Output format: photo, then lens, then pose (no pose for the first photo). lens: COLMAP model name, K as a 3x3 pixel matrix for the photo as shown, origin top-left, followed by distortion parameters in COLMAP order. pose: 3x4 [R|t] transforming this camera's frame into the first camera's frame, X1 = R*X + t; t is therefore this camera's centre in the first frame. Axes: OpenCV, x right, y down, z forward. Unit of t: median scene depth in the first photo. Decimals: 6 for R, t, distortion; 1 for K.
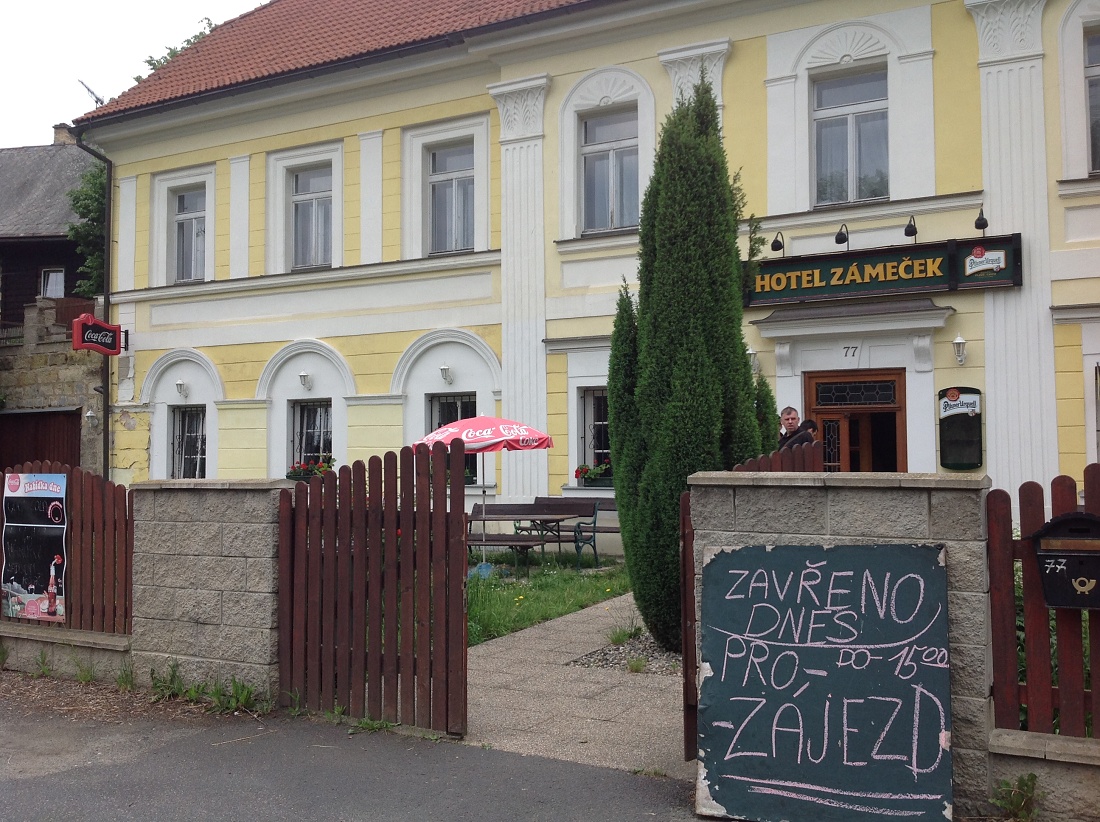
lens RADIAL K [[1048.9, 0, 550.0], [0, 1048.9, 411.0], [0, 0, 1]] dist [0.172694, -0.484715]
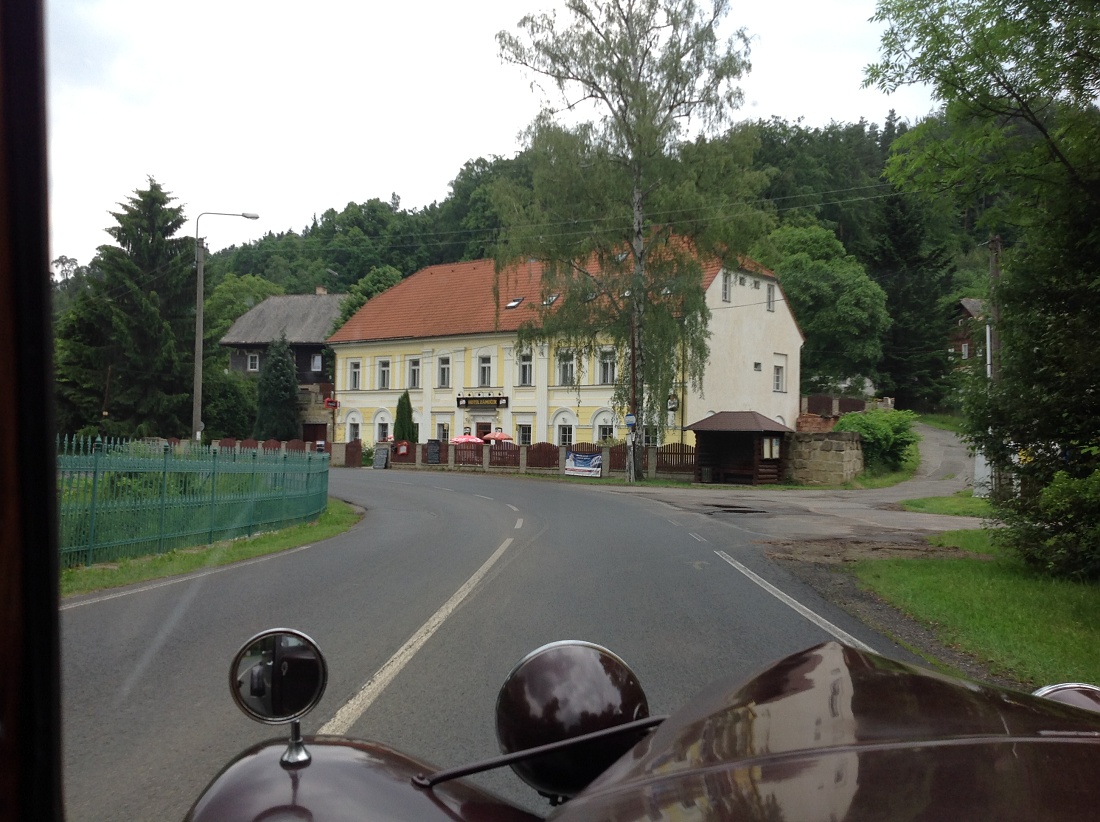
lens RADIAL K [[1048.9, 0, 550.0], [0, 1048.9, 411.0], [0, 0, 1]] dist [0.172694, -0.484715]
pose [[0.977981, 0.017000, -0.208001, 1.268014], [-0.012718, 0.999679, 0.021909, -0.161480], [0.208307, -0.018781, 0.977883, -2.848446]]
